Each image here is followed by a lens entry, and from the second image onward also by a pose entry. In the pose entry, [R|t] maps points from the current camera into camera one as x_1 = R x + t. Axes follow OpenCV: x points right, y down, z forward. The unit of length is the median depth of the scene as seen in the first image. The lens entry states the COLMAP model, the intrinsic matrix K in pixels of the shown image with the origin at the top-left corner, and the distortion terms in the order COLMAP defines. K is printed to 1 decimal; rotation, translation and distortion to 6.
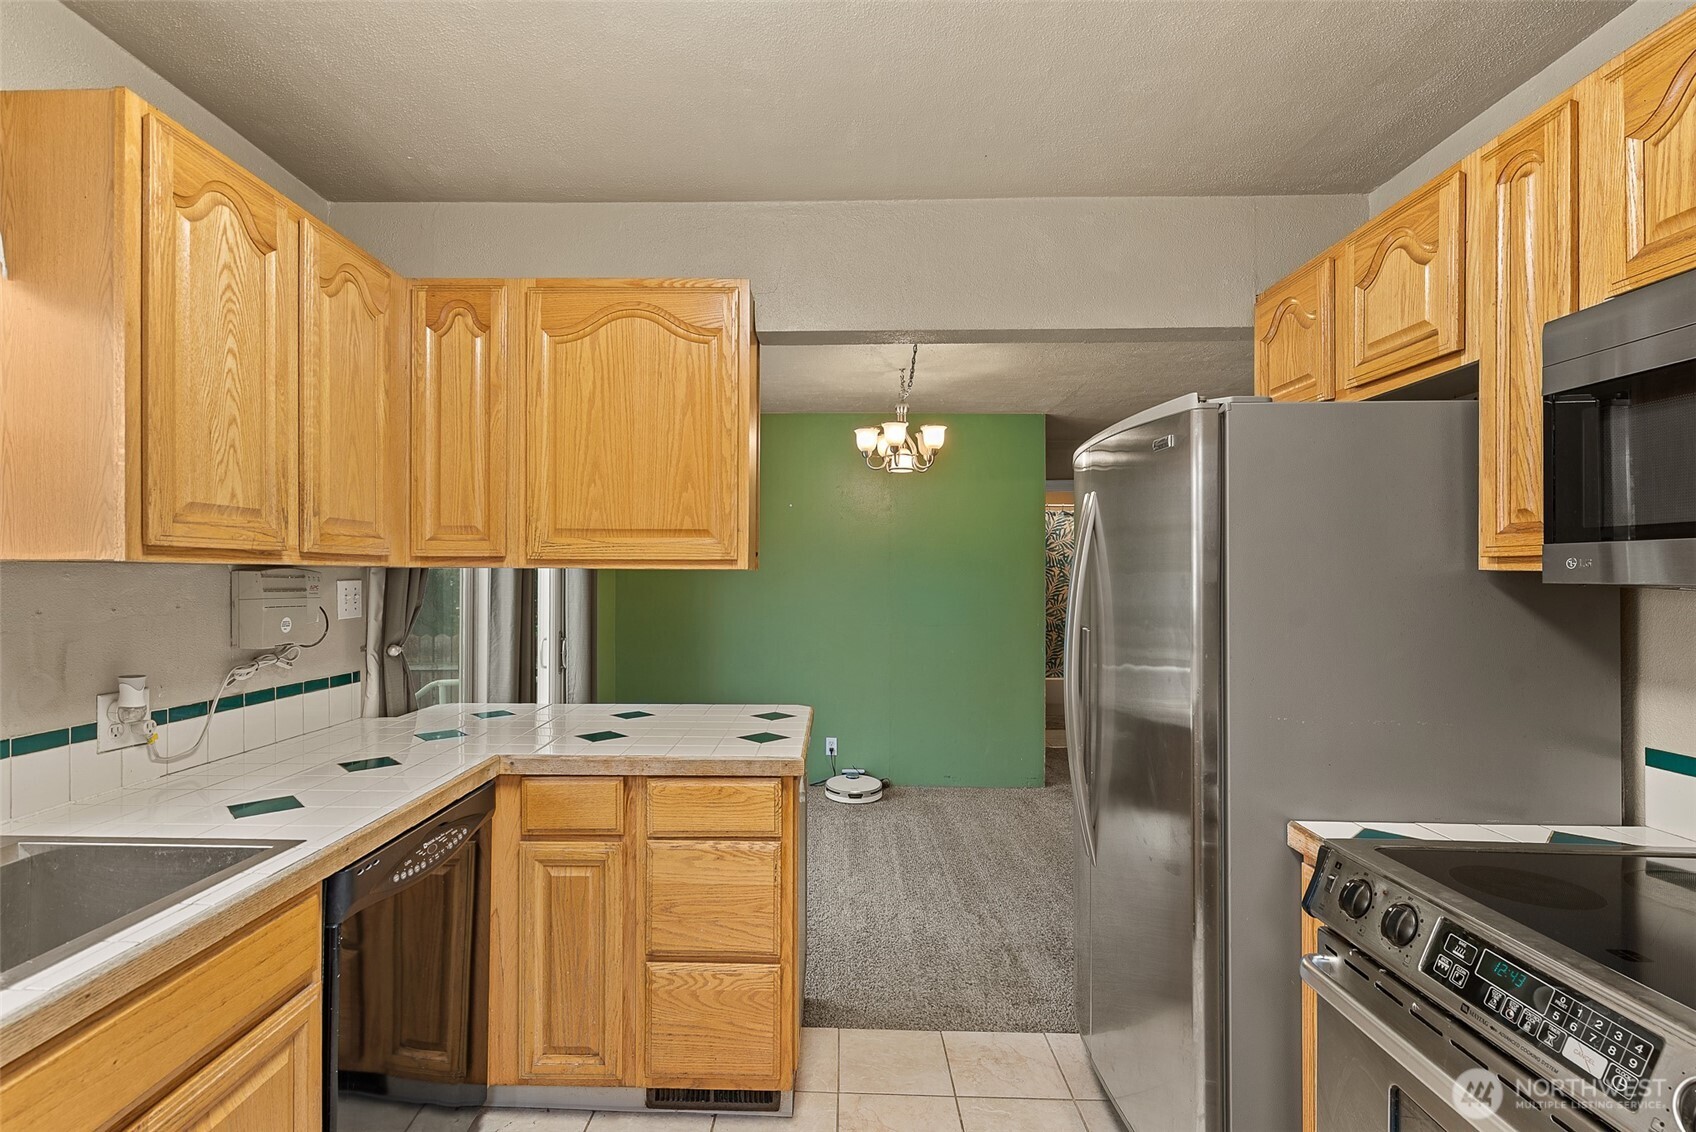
lens RADIAL K [[741.0, 0, 847.1], [0, 741.0, 573.6], [0, 0, 1]] dist [-0.001097, 0.000630]
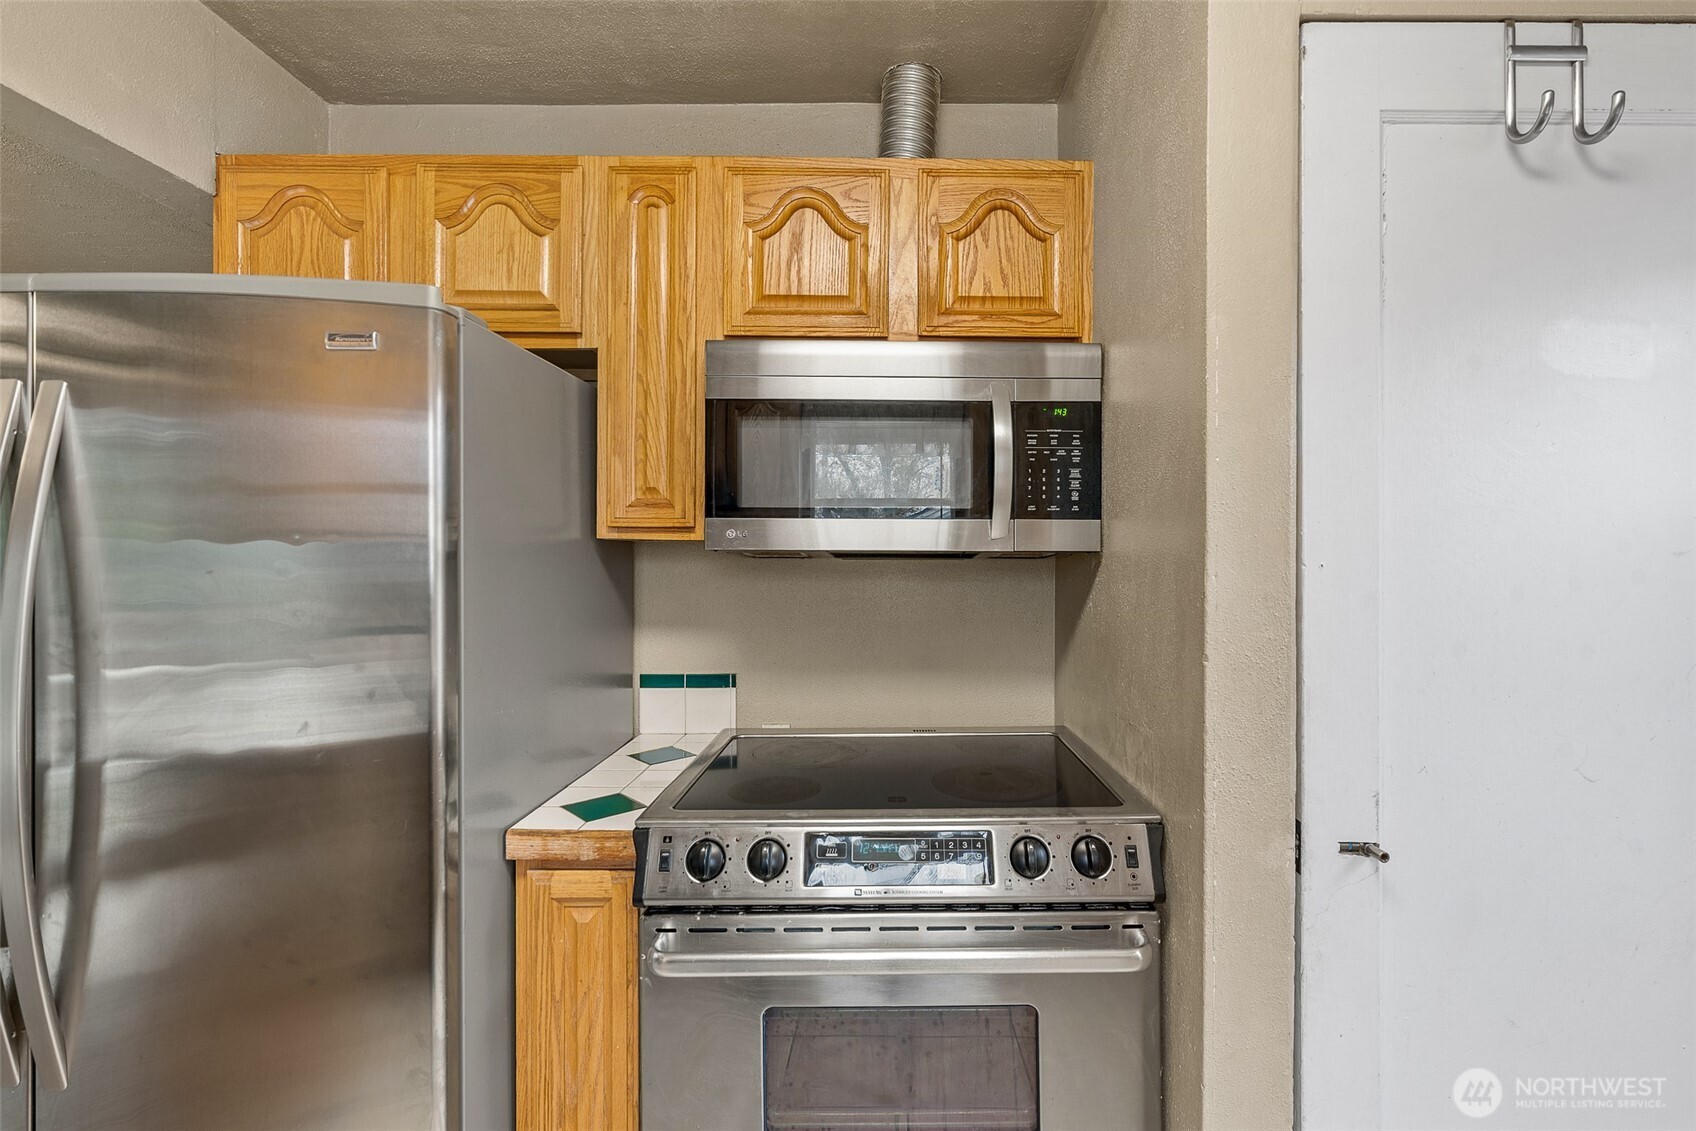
lens RADIAL K [[741.0, 0, 853.1], [0, 741.0, 552.9], [0, 0, 1]] dist [-0.001097, 0.000630]
pose [[0.040254, -0.006516, 0.999168, -0.238448], [-0.007333, 0.999950, 0.006816, 0.006829], [-0.999163, -0.007602, 0.040204, 0.572960]]
